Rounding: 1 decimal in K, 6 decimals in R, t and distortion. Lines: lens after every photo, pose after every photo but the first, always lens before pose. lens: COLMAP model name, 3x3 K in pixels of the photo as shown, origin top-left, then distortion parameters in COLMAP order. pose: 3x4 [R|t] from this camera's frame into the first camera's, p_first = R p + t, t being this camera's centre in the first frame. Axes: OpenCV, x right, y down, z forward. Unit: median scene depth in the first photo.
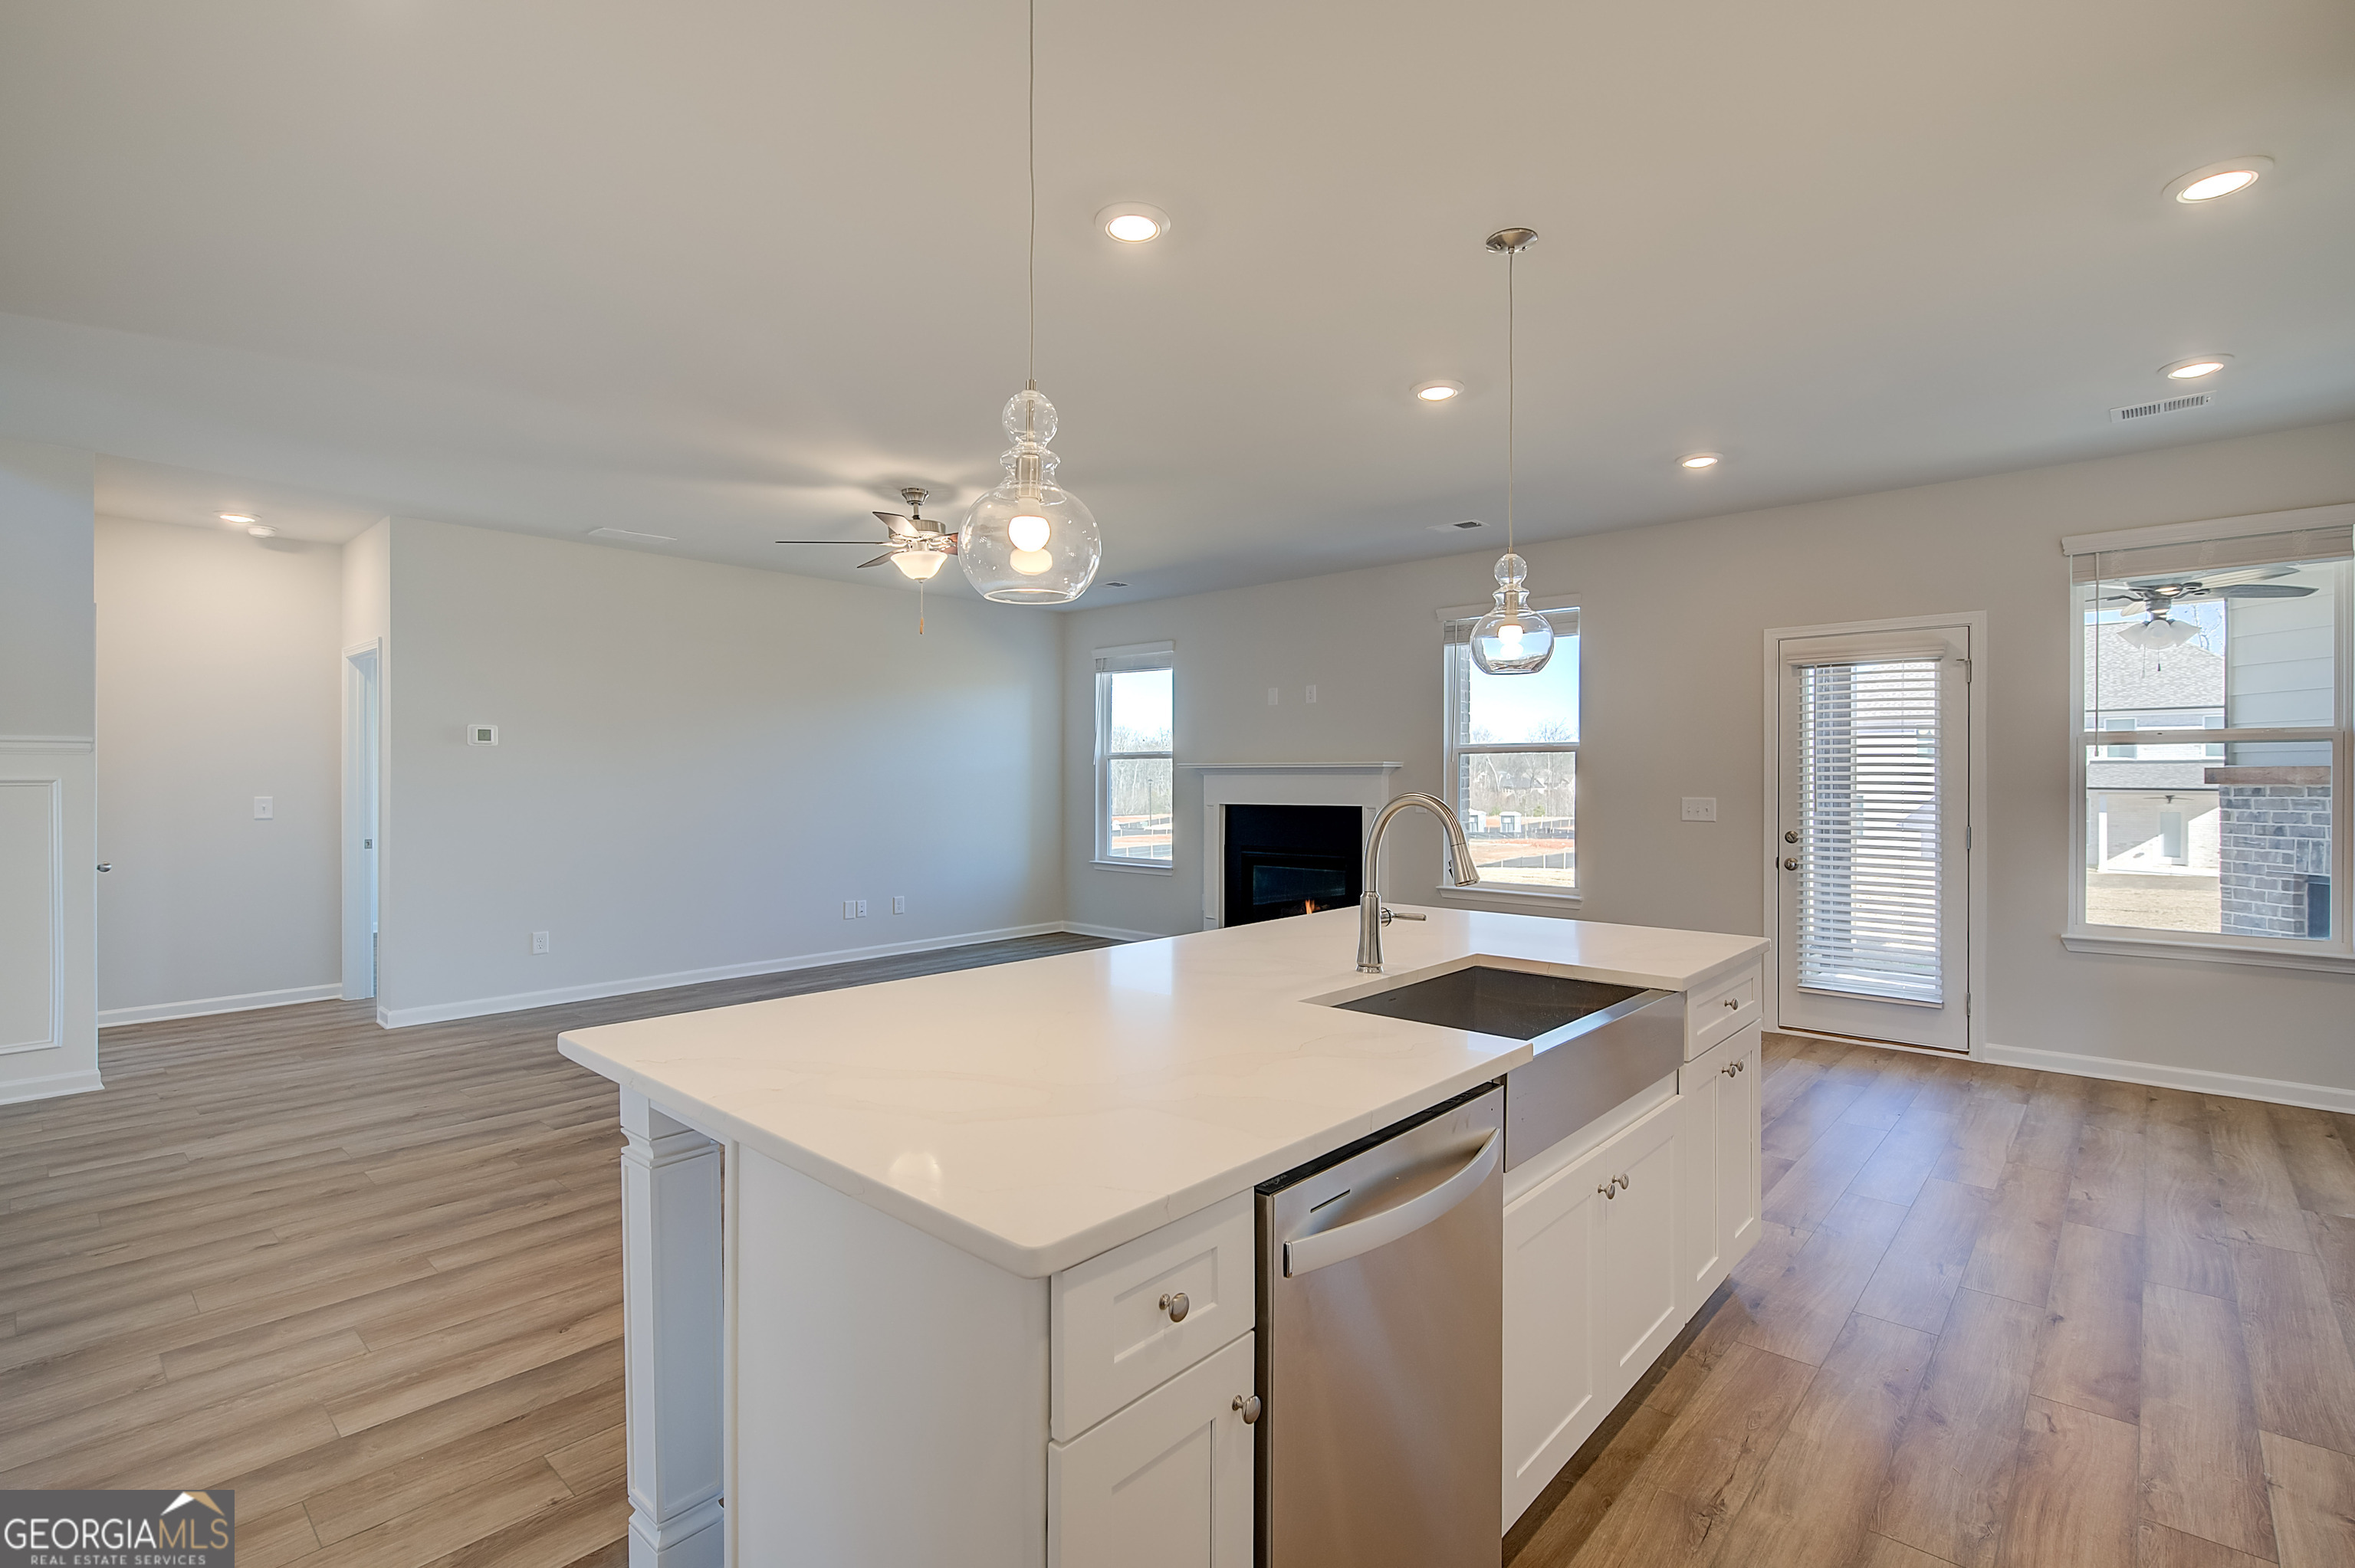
lens RADIAL K [[1072.1, 0, 1177.5], [0, 1072.1, 784.0], [0, 0, 1]] dist [0.003731, 0.000280]
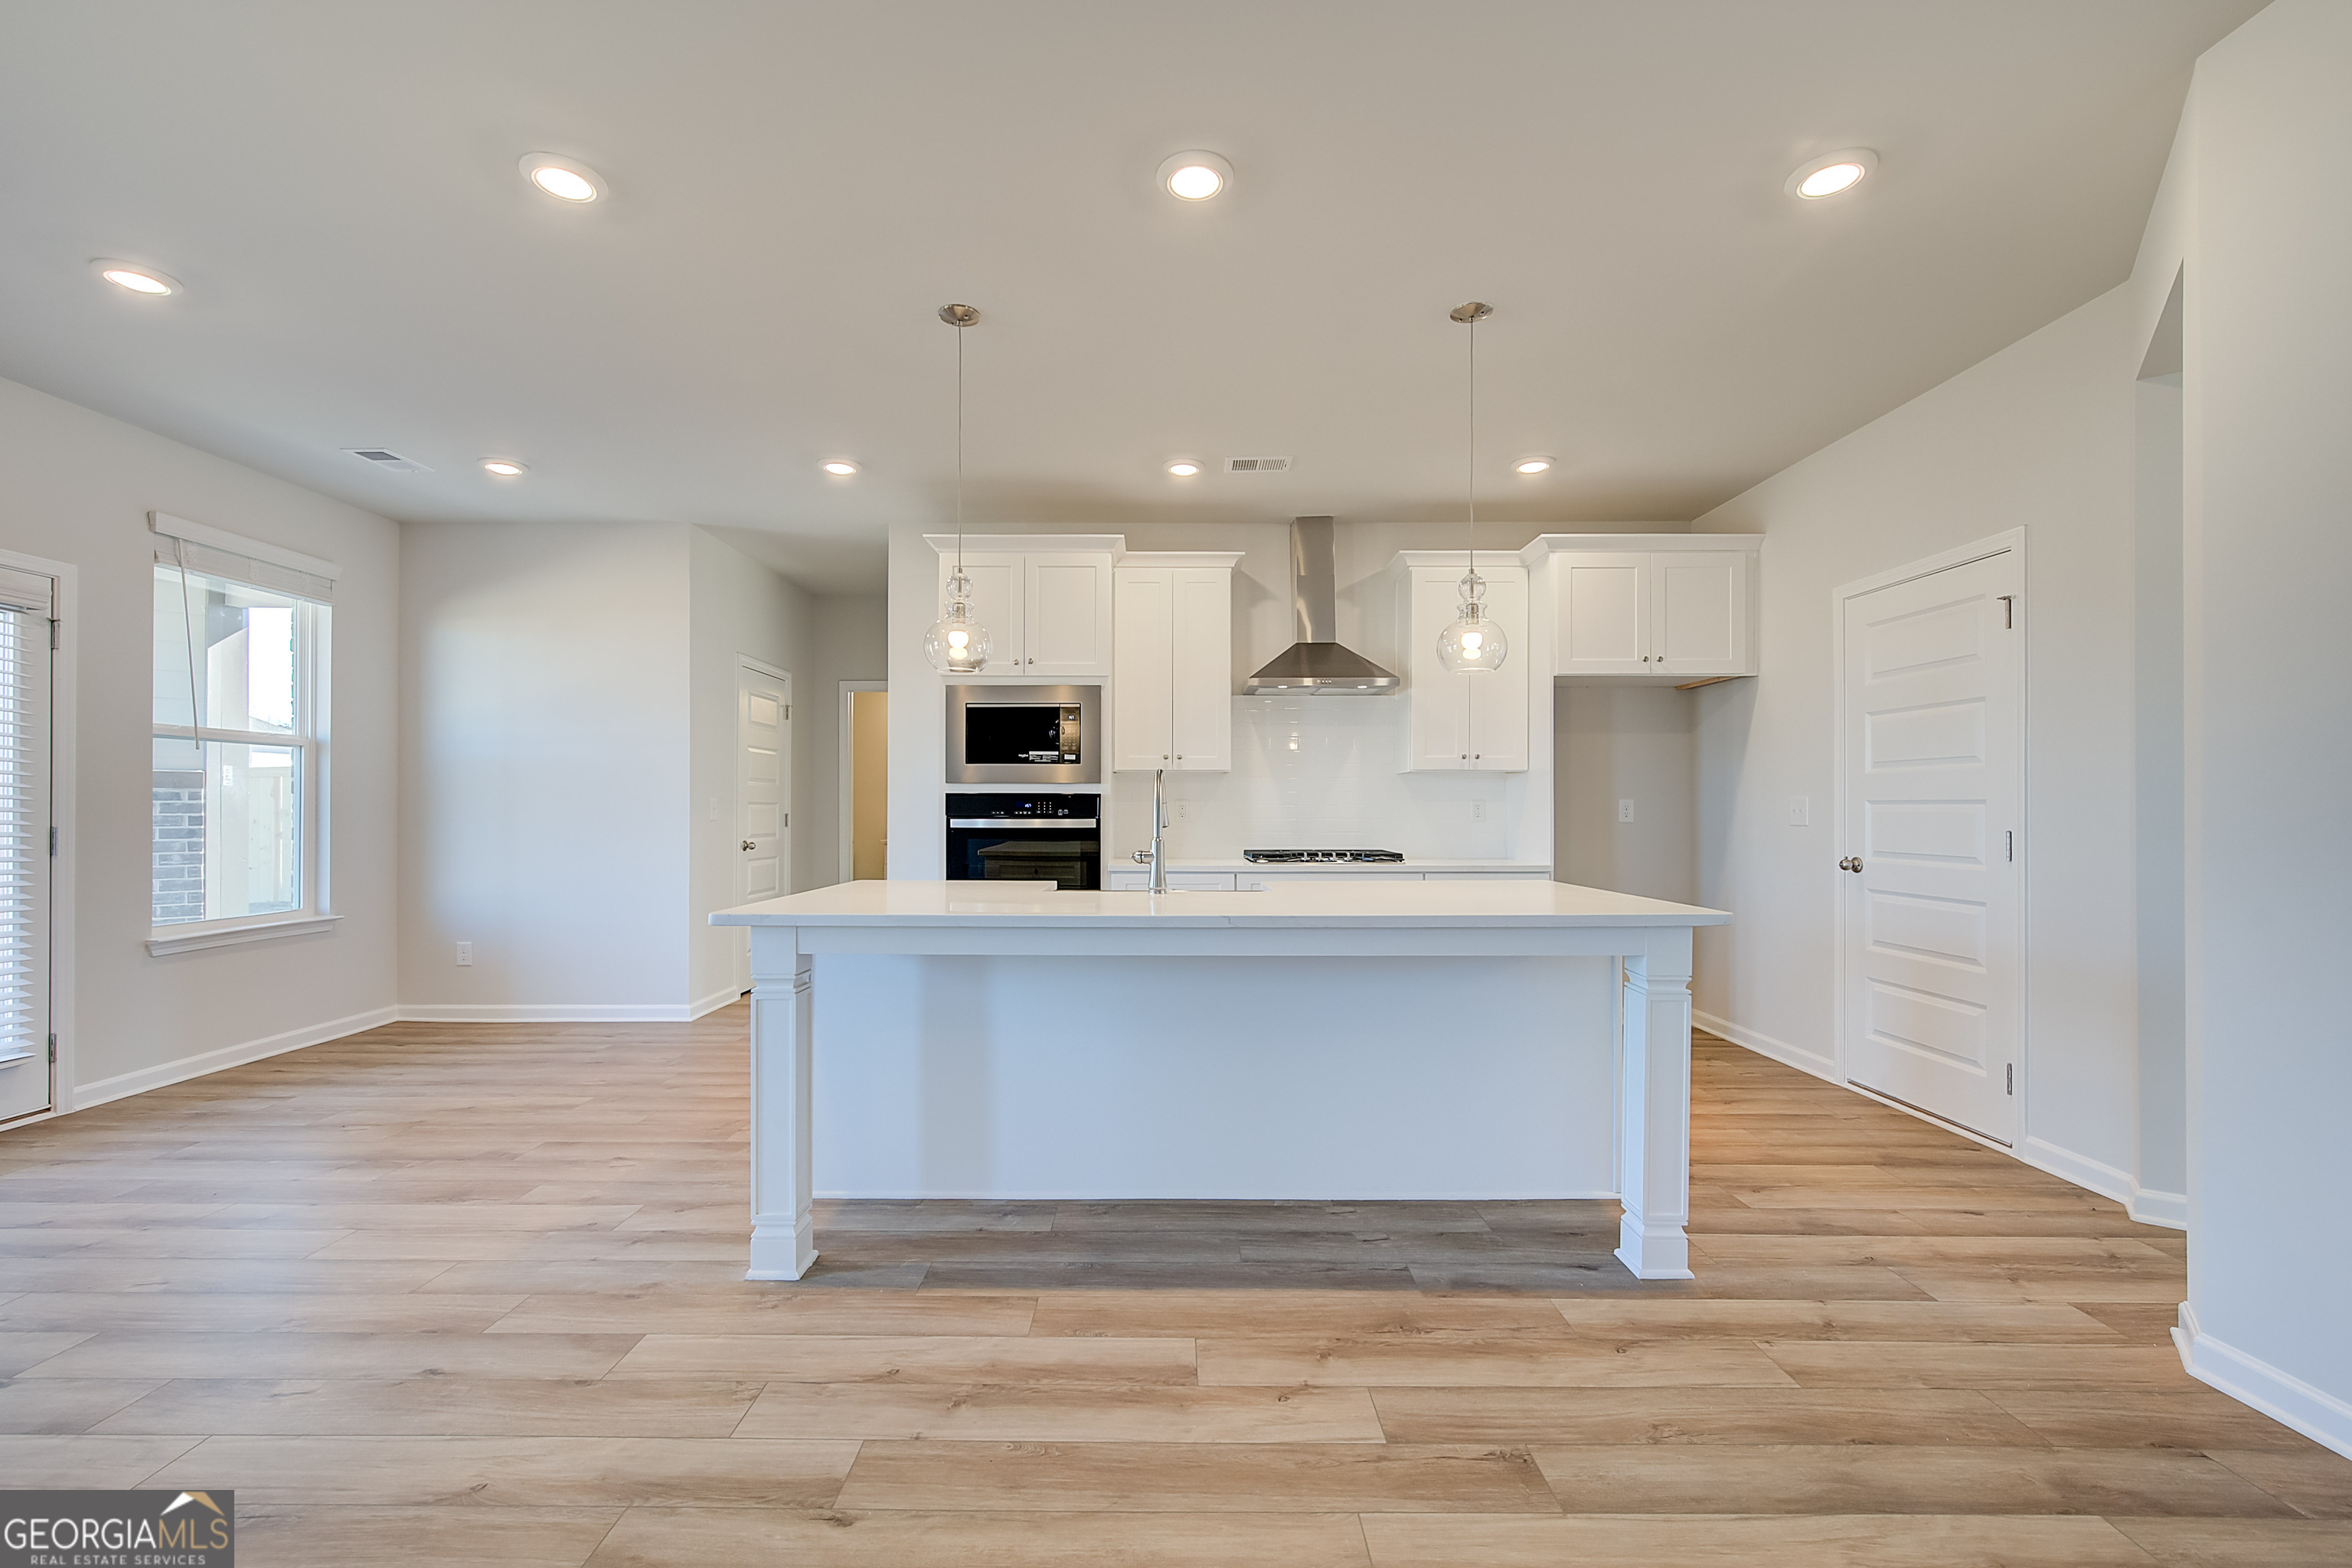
lens RADIAL K [[952.6, 0, 1173.5], [0, 952.6, 805.0], [0, 0, 1]] dist [0.000741, -0.000418]
pose [[-0.675195, 0.000203, 0.737639, -0.515582], [0.001517, 0.999998, 0.001113, 0.034506], [-0.737637, 0.001871, -0.675194, 1.241068]]
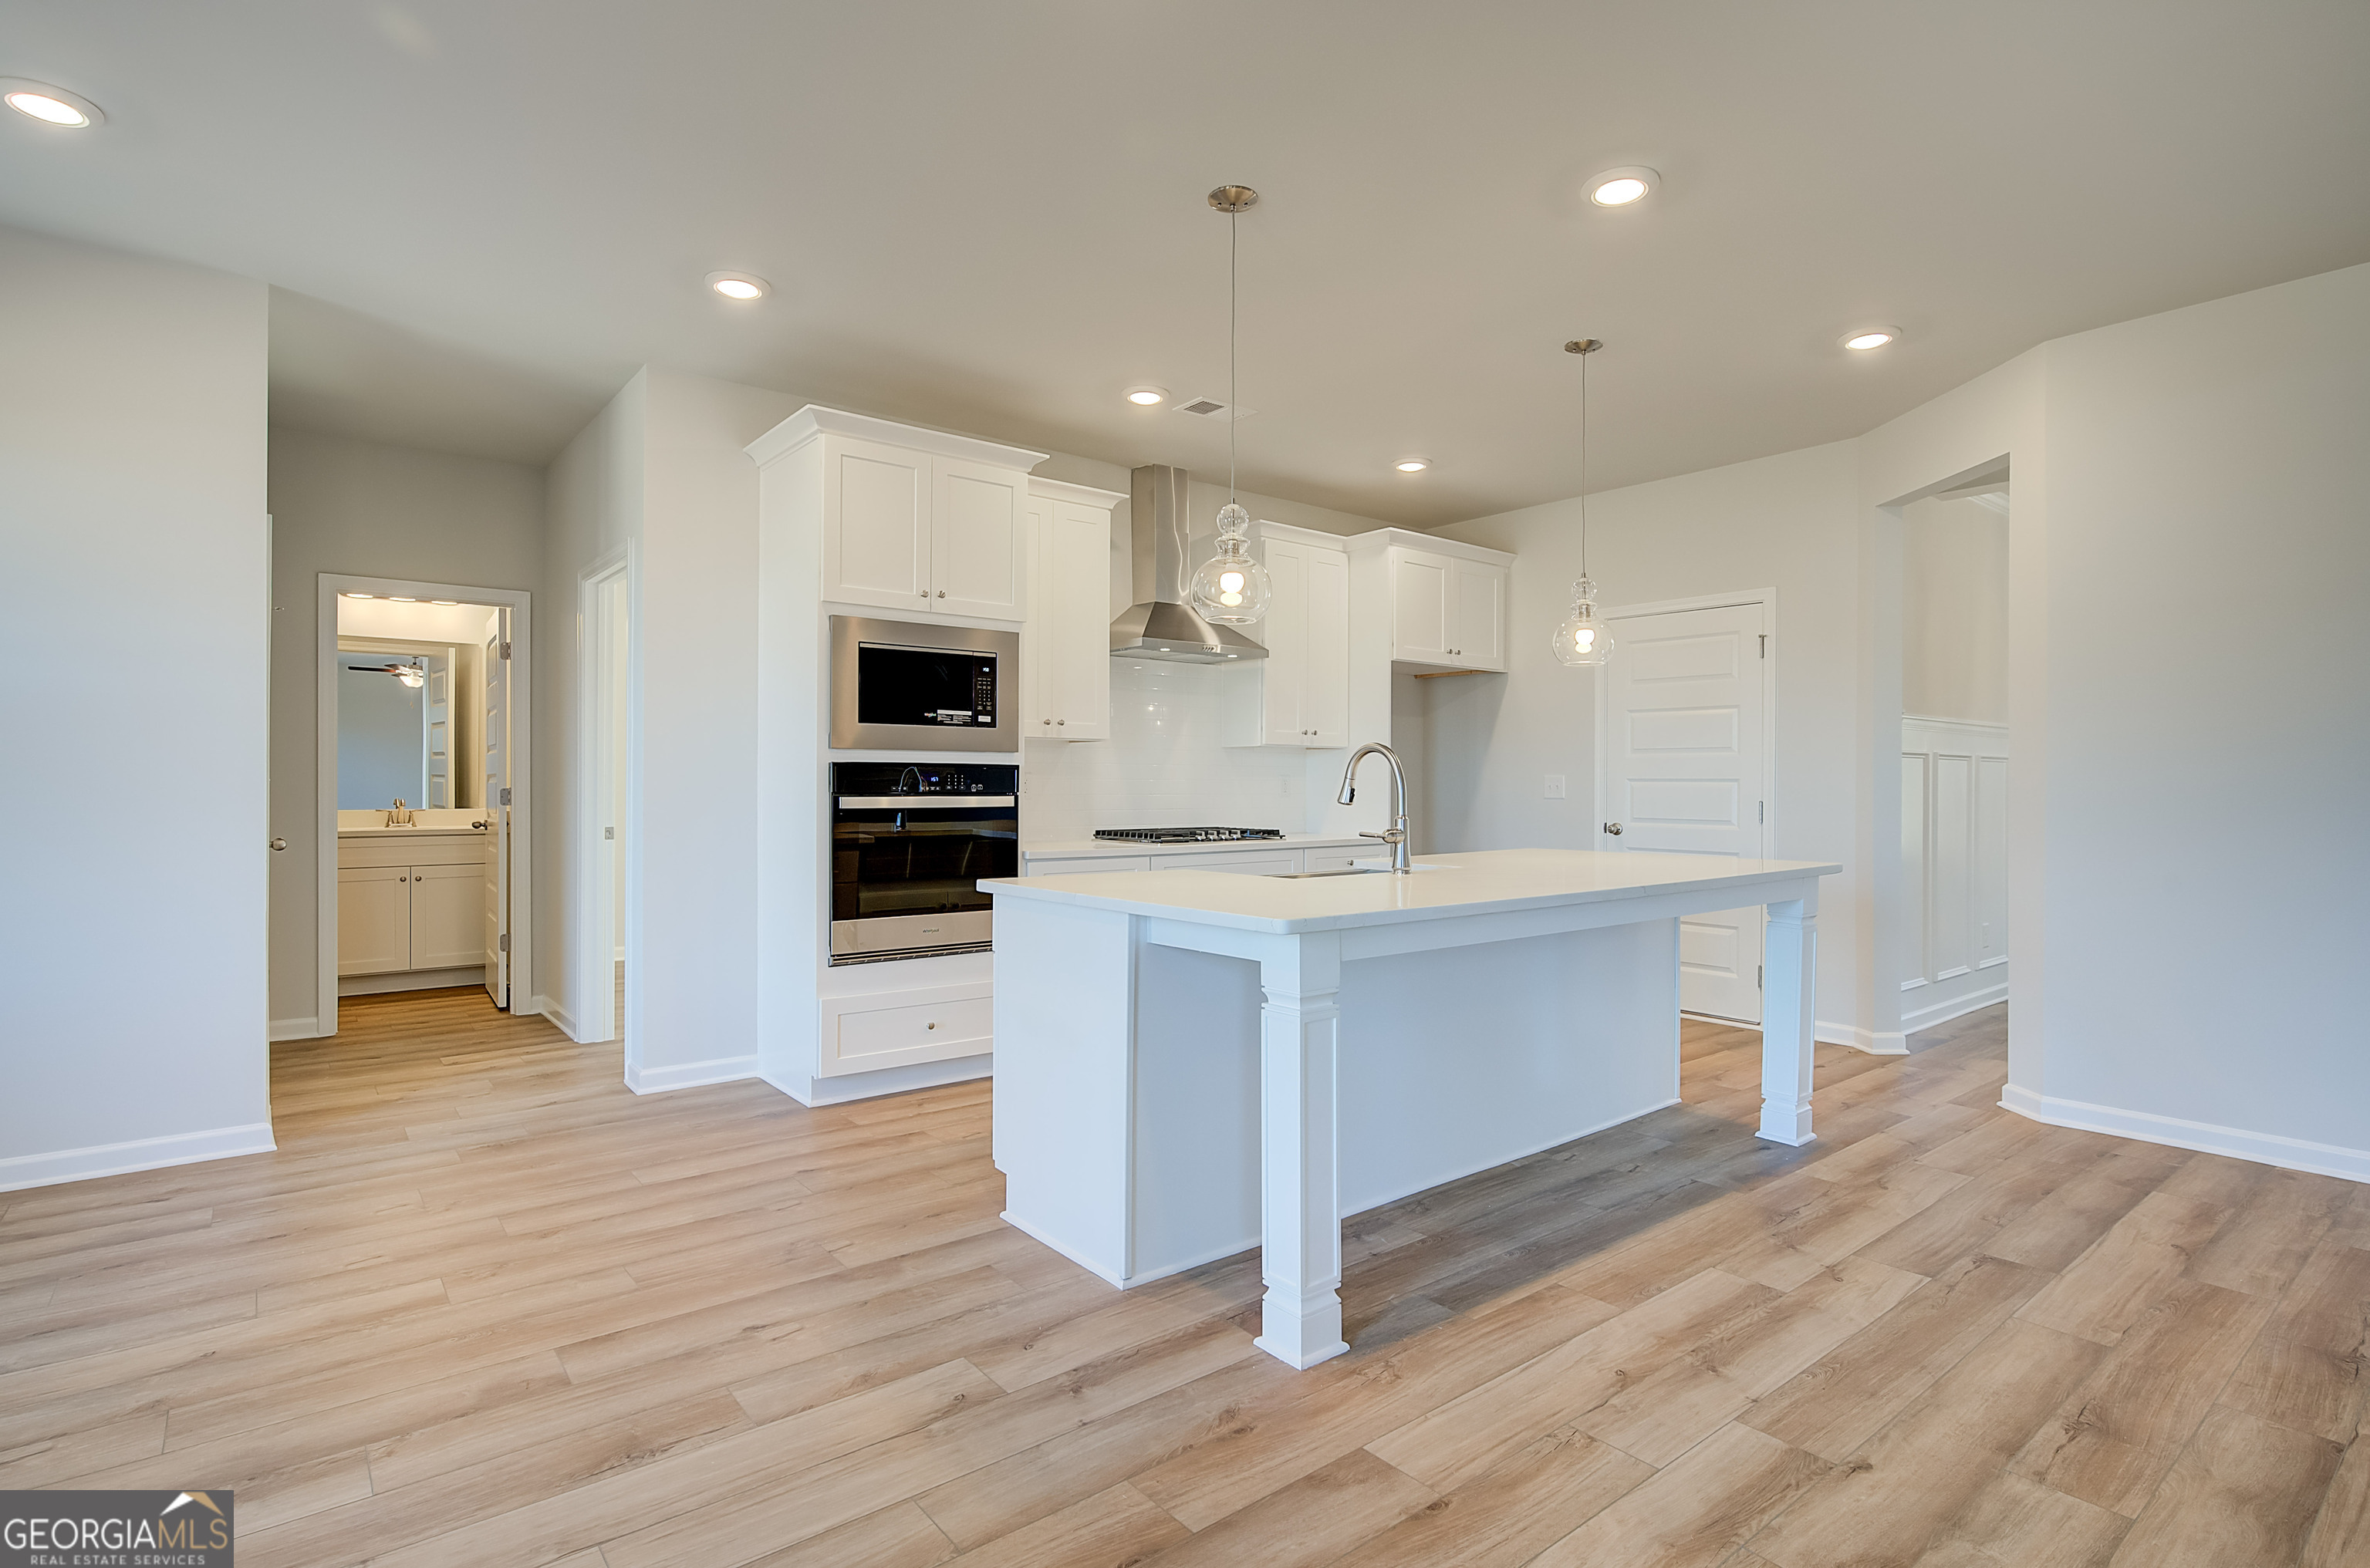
lens RADIAL K [[1094.3, 0, 1185.0], [0, 1094.3, 784.0], [0, 0, 1]] dist [-0.012369, 0.004088]
pose [[-0.984635, -0.006344, 0.174509, 0.131245], [-0.005359, 0.999967, 0.006118, 0.033070], [-0.174542, 0.005089, -0.984637, 1.623123]]
